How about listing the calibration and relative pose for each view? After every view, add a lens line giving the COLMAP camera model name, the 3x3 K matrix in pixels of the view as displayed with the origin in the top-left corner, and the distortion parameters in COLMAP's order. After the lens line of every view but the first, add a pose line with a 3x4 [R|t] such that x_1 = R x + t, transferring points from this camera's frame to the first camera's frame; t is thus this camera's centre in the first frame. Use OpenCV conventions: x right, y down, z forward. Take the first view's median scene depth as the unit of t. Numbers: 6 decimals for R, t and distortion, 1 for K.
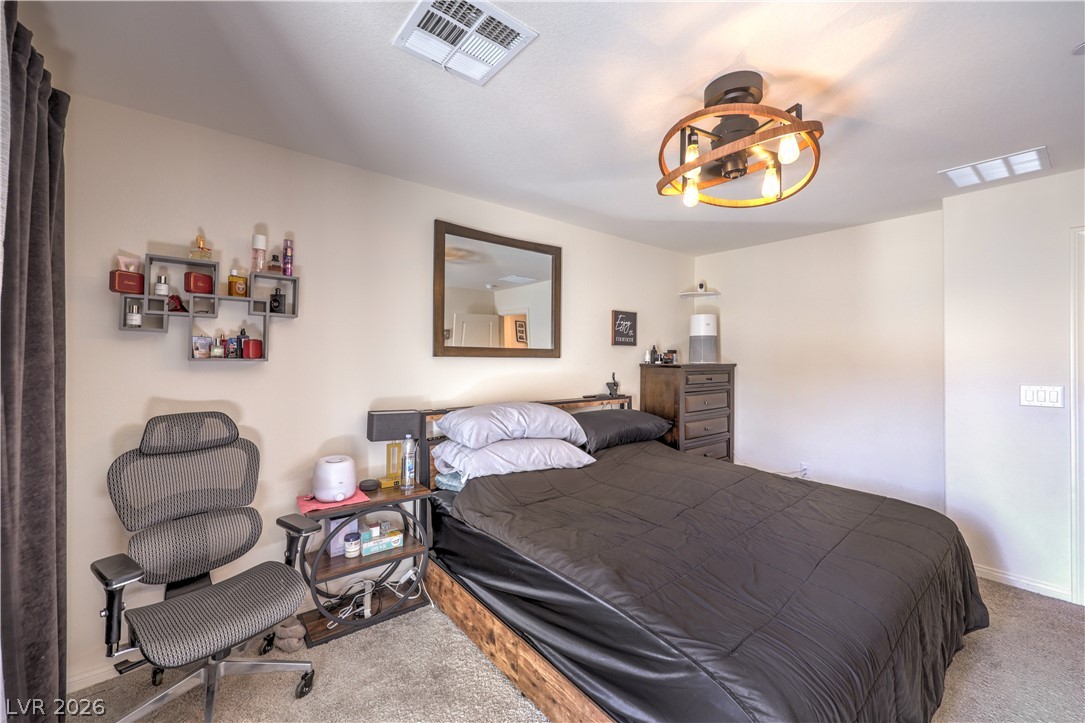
lens RADIAL K [[438.4, 0, 540.0], [0, 438.4, 360.3], [0, 0, 1]] dist [-0.000446, 0.000022]
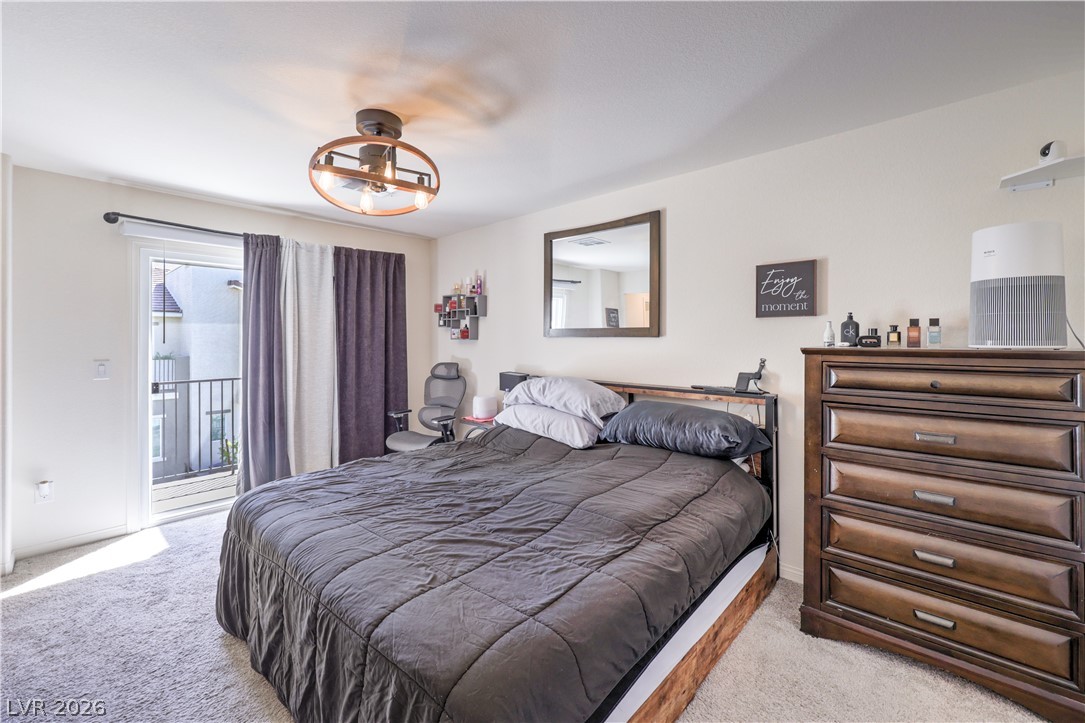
lens RADIAL K [[445.0, 0, 542.4], [0, 445.0, 335.8], [0, 0, 1]] dist [-0.000172, 0.000054]
pose [[0.146984, -0.008545, -0.989102, 0.879567], [-0.002669, 0.999956, -0.009035, 0.000193], [0.989135, 0.003968, 0.146955, 0.640534]]
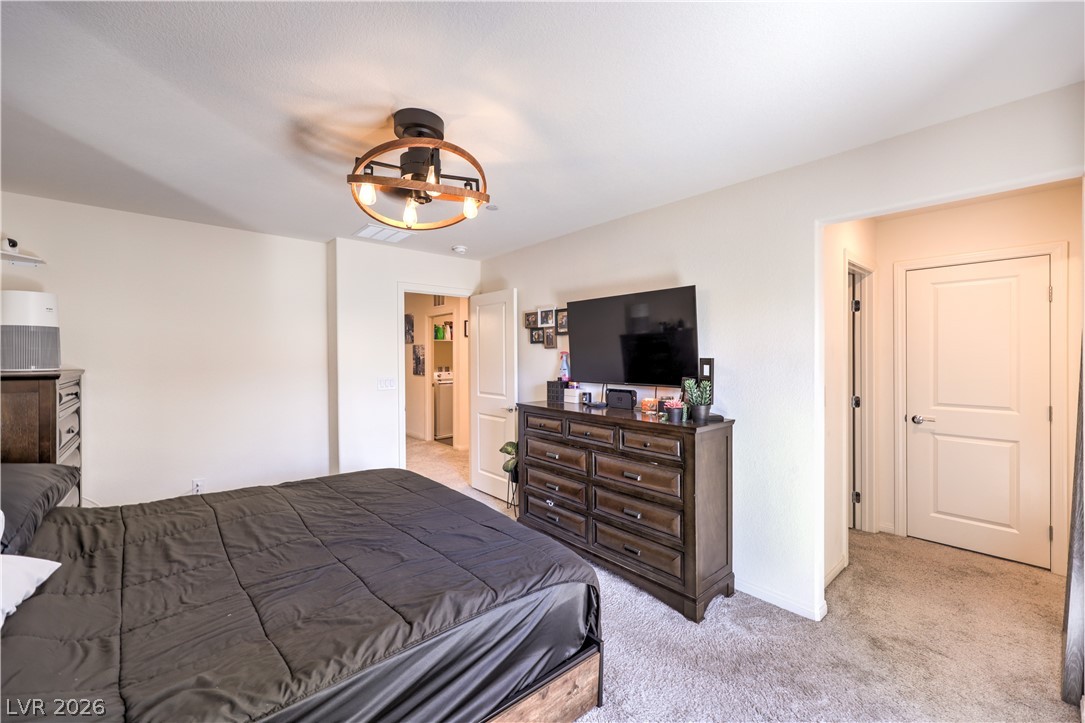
lens RADIAL K [[438.4, 0, 540.0], [0, 438.4, 360.3], [0, 0, 1]] dist [-0.000446, 0.000022]
pose [[-0.032247, -0.012653, 0.999400, -0.348576], [0.005024, 0.999905, 0.012821, -0.014537], [-0.999467, 0.005434, -0.032181, 0.371011]]
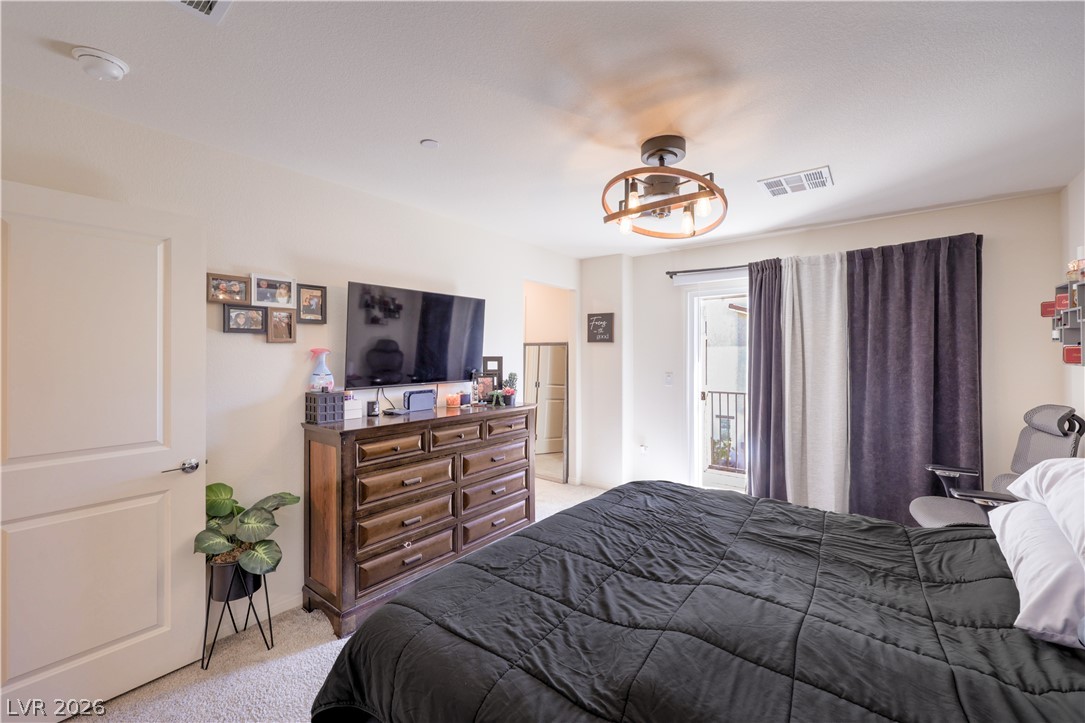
lens RADIAL K [[440.3, 0, 542.8], [0, 440.3, 350.9], [0, 0, 1]] dist [-0.000829, -0.000048]
pose [[-0.975622, -0.003067, -0.219435, 0.523597], [-0.002927, 0.999995, -0.000964, -0.018760], [0.219437, -0.000298, -0.975627, 1.080050]]
